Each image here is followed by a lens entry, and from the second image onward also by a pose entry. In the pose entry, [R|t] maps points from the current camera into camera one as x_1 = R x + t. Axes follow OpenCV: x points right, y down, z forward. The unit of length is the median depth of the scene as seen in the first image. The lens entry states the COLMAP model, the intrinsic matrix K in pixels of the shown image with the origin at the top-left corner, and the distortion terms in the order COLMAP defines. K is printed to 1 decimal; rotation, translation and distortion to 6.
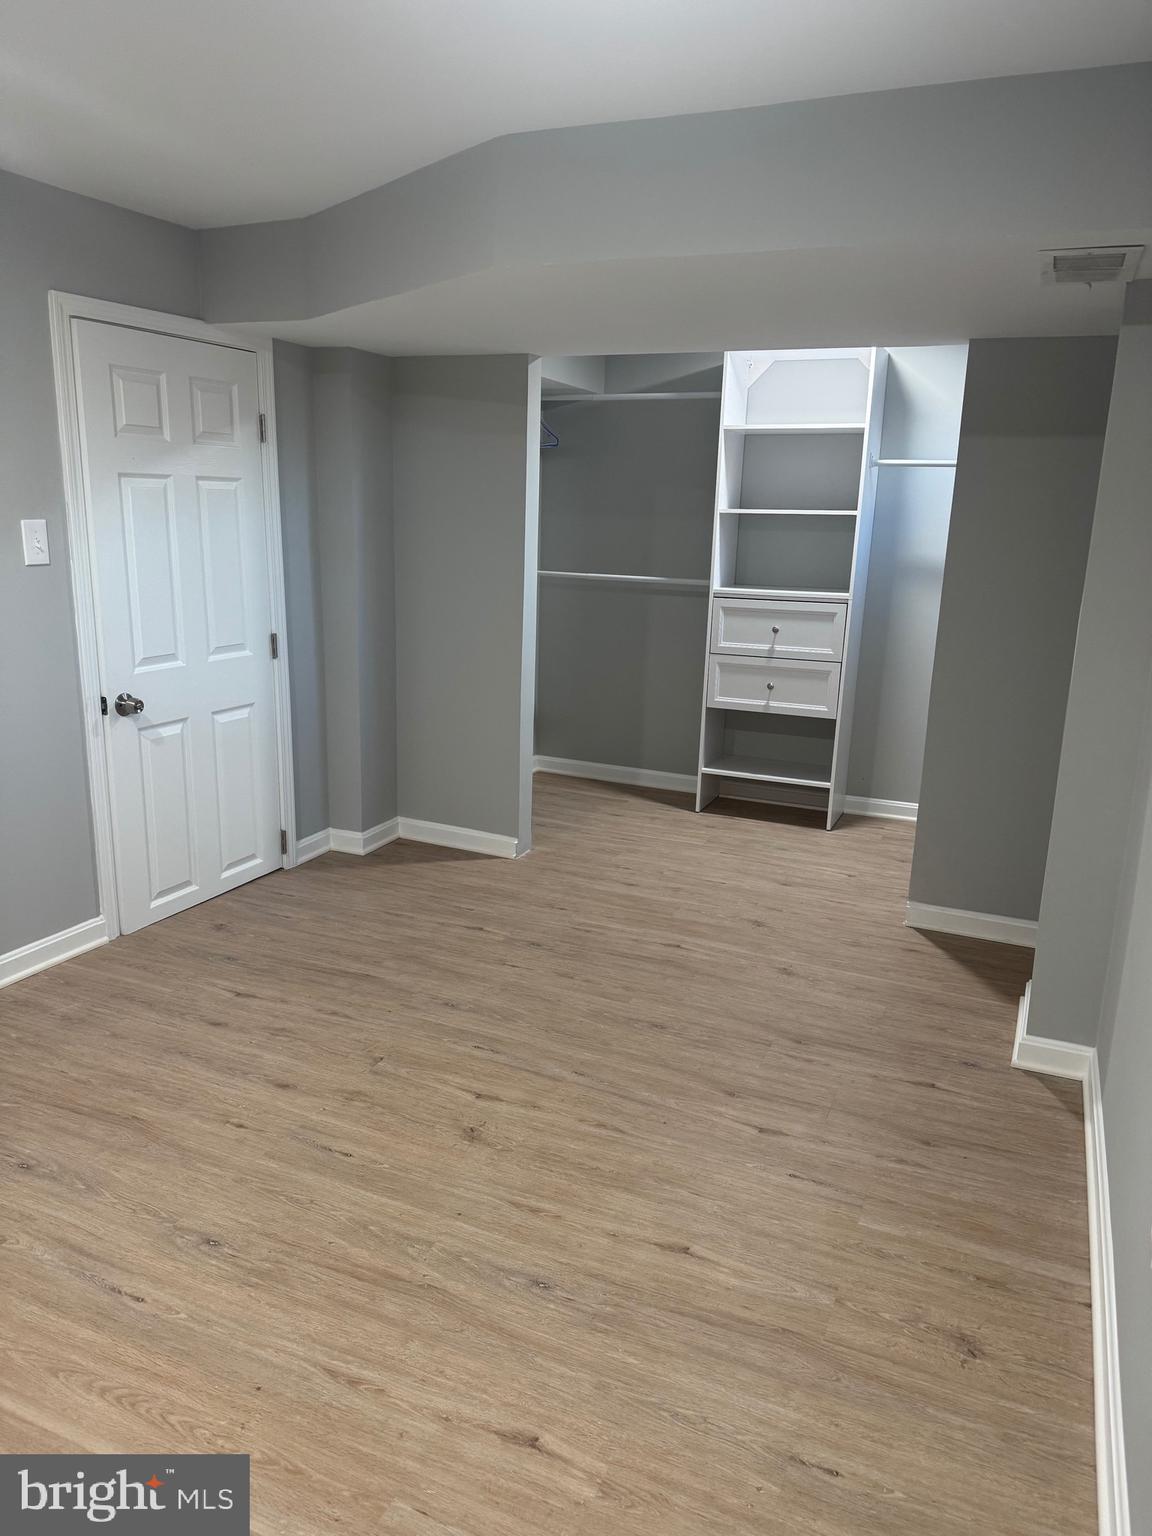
lens RADIAL K [[1069.8, 0, 608.5], [0, 1069.8, 768.9], [0, 0, 1]] dist [0.054632, -0.082949]
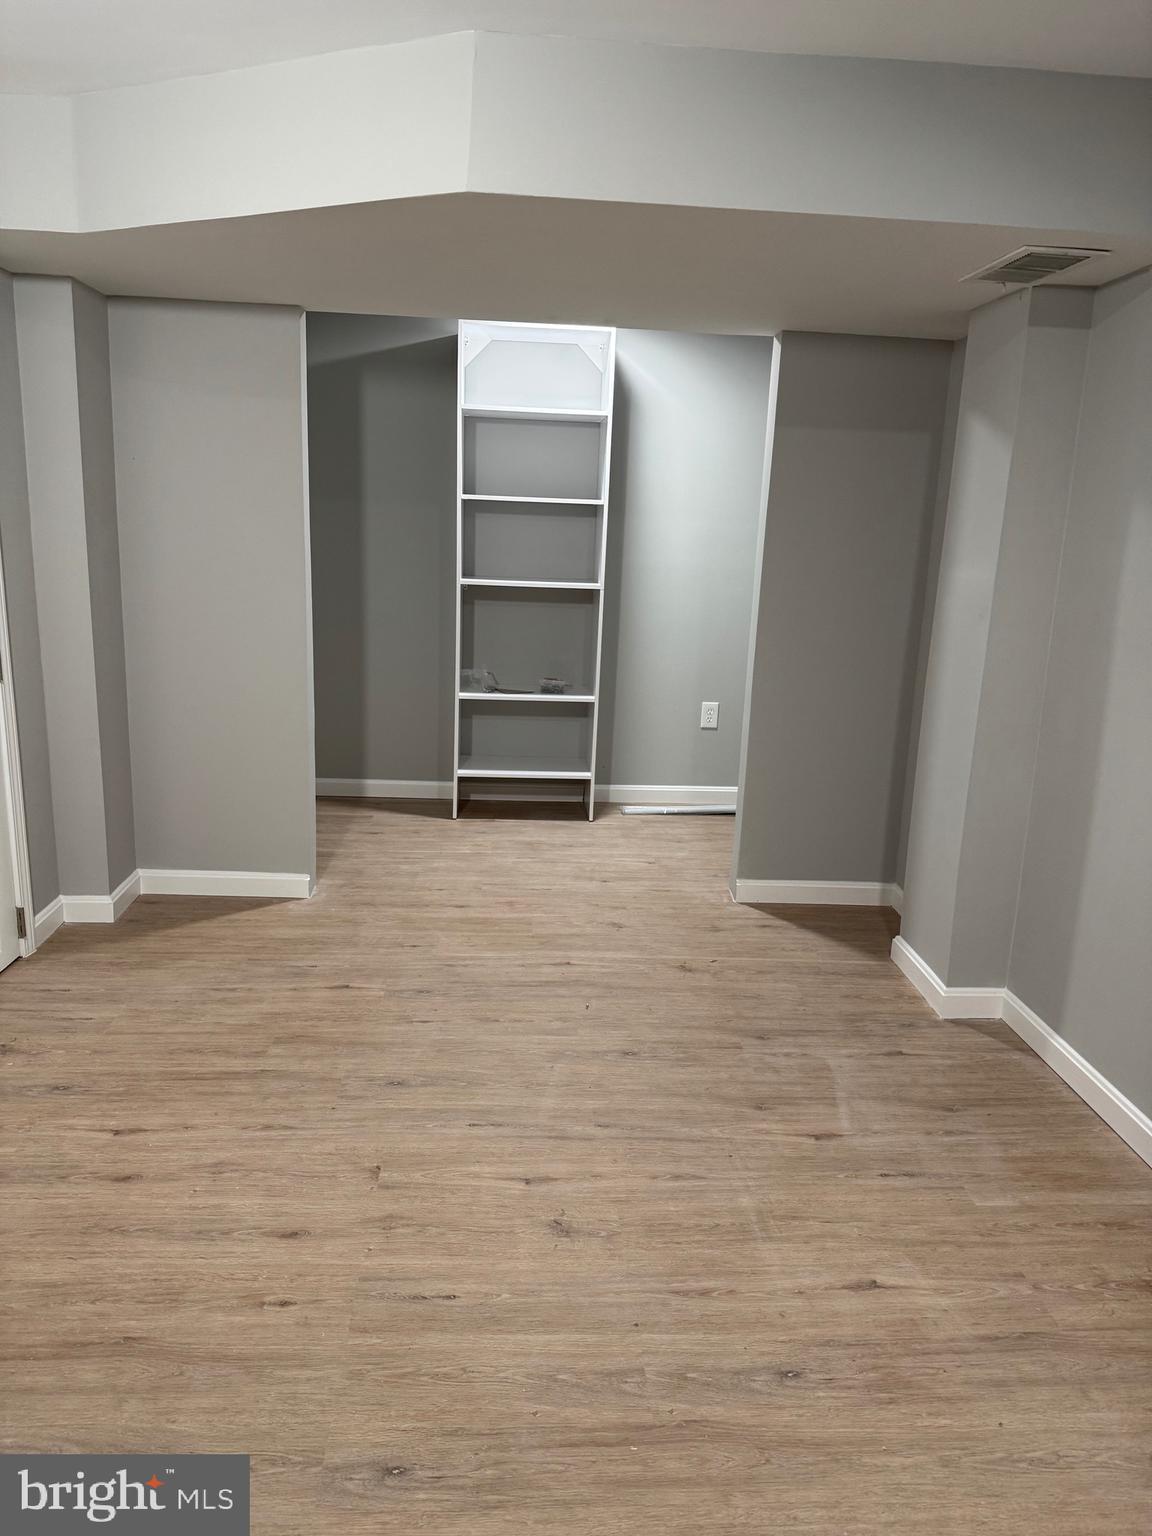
lens RADIAL K [[1061.7, 0, 584.9], [0, 1061.7, 768.4], [0, 0, 1]] dist [0.035286, -0.044996]
pose [[0.897656, -0.101324, 0.428890, -0.290307], [0.097886, 0.994741, 0.030130, -0.028696], [-0.429688, 0.014936, 0.902854, 0.153456]]
